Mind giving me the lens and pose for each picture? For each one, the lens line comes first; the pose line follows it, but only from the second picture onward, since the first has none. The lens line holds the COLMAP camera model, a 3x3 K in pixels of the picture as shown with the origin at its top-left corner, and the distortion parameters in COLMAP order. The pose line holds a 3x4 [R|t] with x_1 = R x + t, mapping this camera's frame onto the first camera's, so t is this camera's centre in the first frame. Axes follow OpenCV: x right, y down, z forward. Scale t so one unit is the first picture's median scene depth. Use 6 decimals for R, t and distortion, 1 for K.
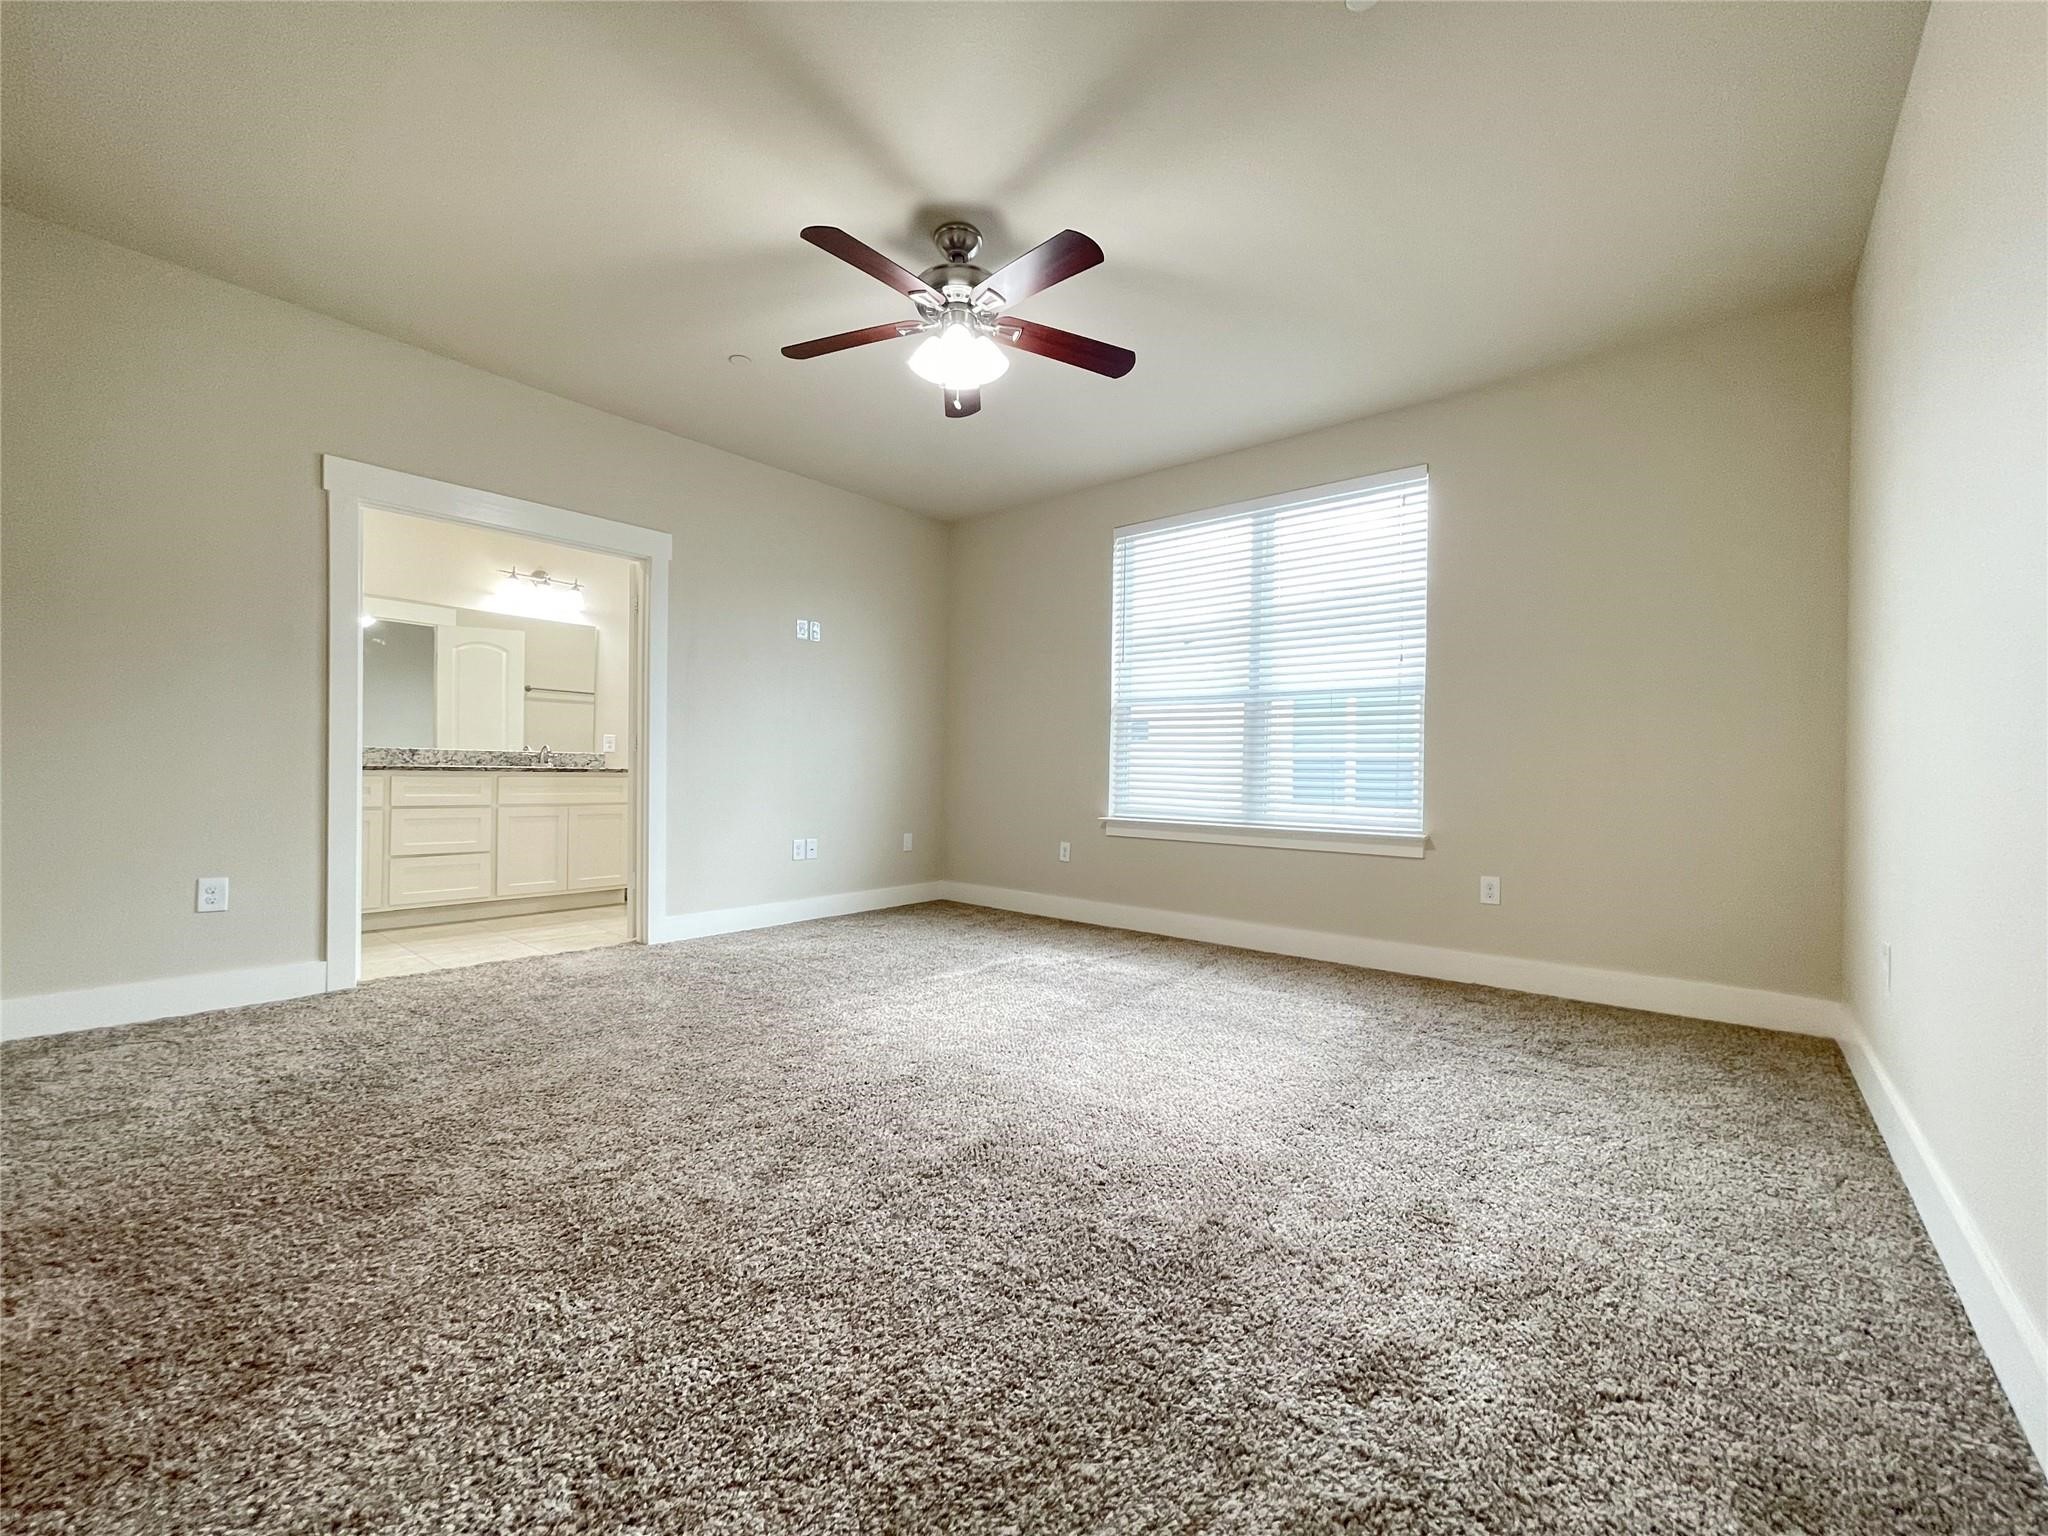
lens RADIAL K [[832.7, 0, 1017.4], [0, 832.7, 773.3], [0, 0, 1]] dist [-0.006397, 0.001893]
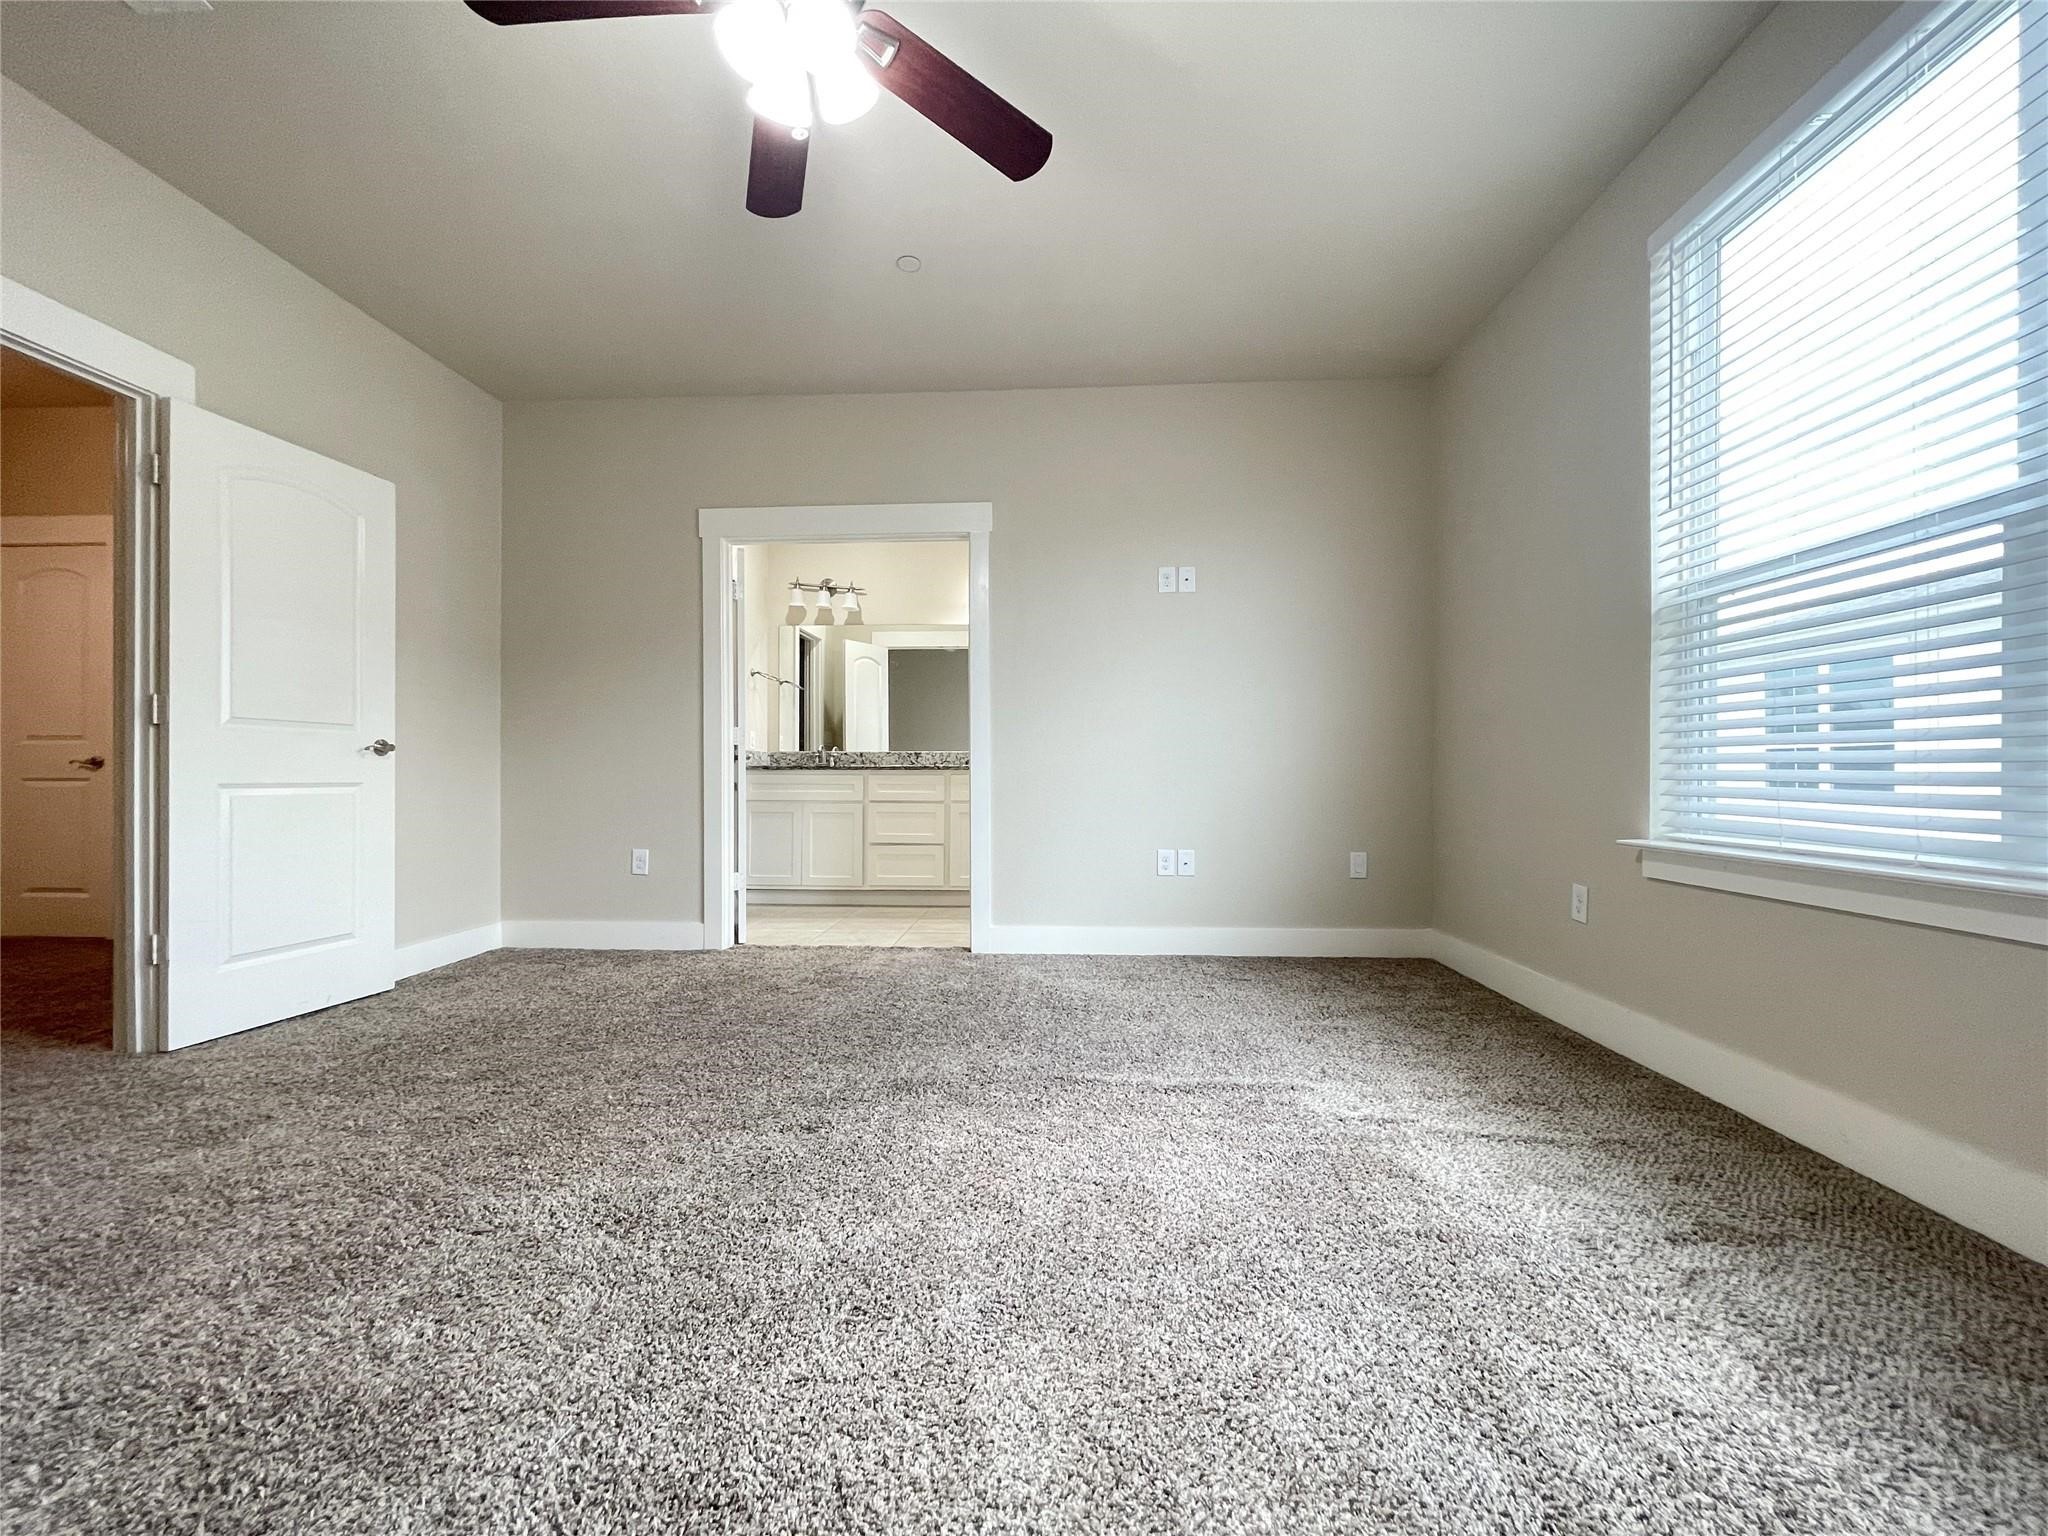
lens RADIAL K [[832.7, 0, 1015.2], [0, 832.7, 776.7], [0, 0, 1]] dist [-0.006397, 0.001893]
pose [[0.582891, -0.013091, -0.812445, 0.304879], [0.015292, 0.999870, -0.005140, 0.013558], [0.812406, -0.009428, 0.583016, 0.452510]]
